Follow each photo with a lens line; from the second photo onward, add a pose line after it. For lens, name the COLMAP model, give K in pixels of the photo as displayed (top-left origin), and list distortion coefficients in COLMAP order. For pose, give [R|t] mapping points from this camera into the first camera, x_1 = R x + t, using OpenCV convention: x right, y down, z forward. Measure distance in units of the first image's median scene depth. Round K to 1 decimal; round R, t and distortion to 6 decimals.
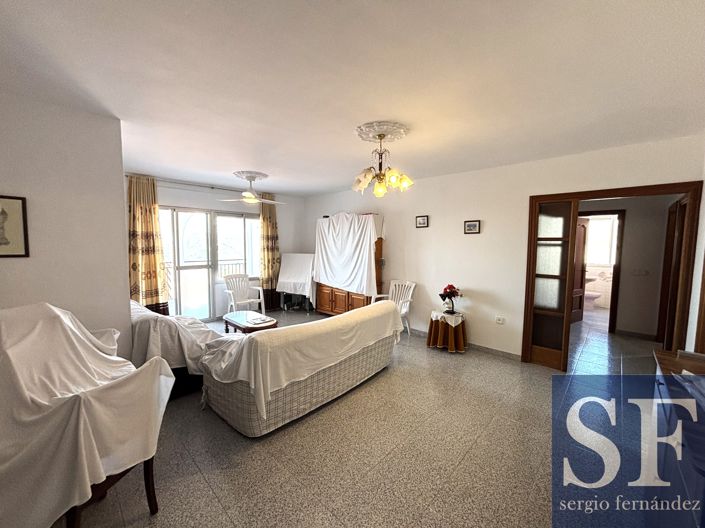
lens RADIAL K [[283.4, 0, 350.3], [0, 283.4, 263.7], [0, 0, 1]] dist [-0.000059, 0.000309]
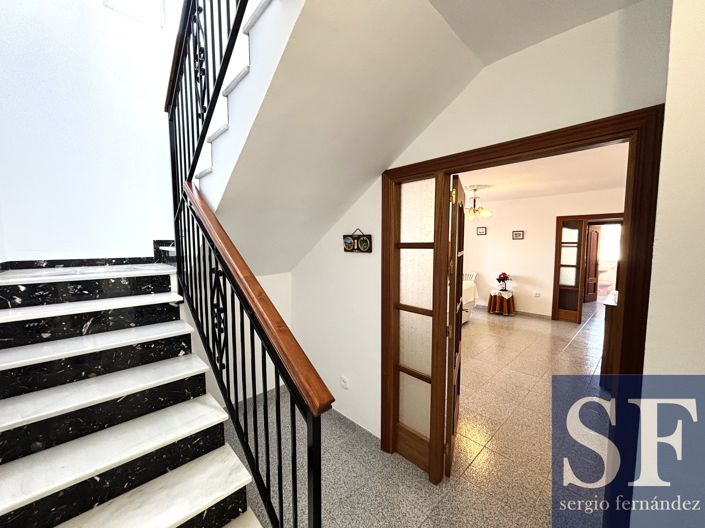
lens RADIAL K [[283.4, 0, 354.8], [0, 283.4, 264.4], [0, 0, 1]] dist [-0.000059, 0.000309]
pose [[0.998861, -0.005385, -0.047406, -0.399026], [0.005247, 0.999982, -0.003049, 0.031892], [0.047421, 0.002797, 0.998871, -0.605965]]
